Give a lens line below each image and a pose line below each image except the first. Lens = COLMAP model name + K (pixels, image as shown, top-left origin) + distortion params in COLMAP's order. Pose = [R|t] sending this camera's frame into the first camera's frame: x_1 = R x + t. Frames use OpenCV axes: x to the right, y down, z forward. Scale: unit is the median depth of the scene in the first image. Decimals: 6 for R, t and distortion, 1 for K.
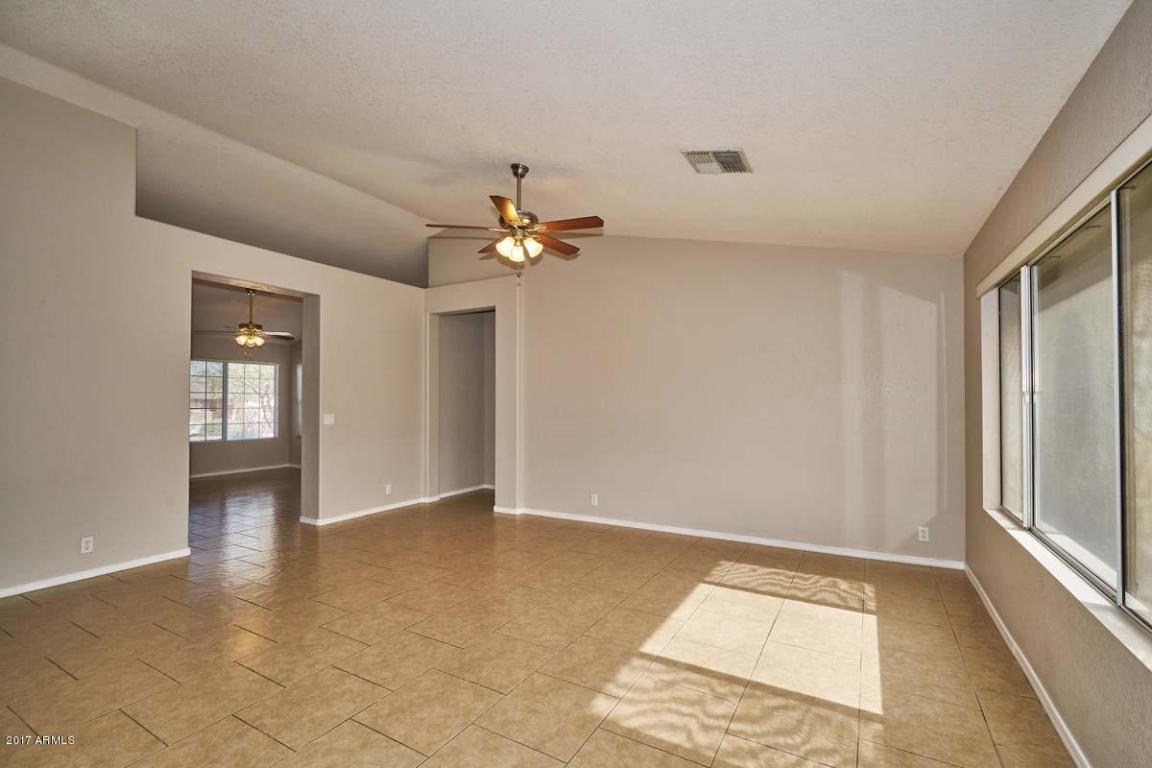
lens RADIAL K [[515.3, 0, 590.5], [0, 515.3, 396.3], [0, 0, 1]] dist [-0.004213, -0.000107]
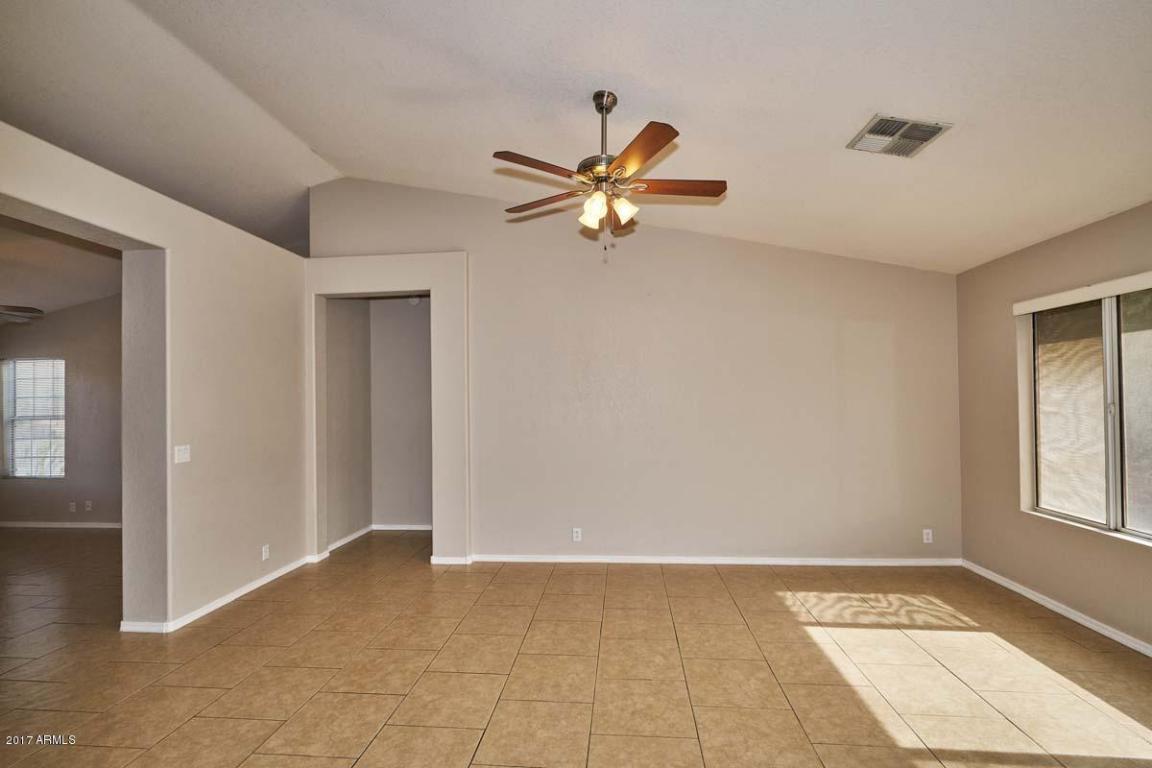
lens RADIAL K [[515.3, 0, 591.6], [0, 515.3, 403.1], [0, 0, 1]] dist [-0.004213, -0.000107]
pose [[0.910572, -0.010906, 0.413206, -0.471894], [0.008972, 0.999938, 0.006621, -0.022190], [-0.413252, -0.002322, 0.910614, 0.366027]]
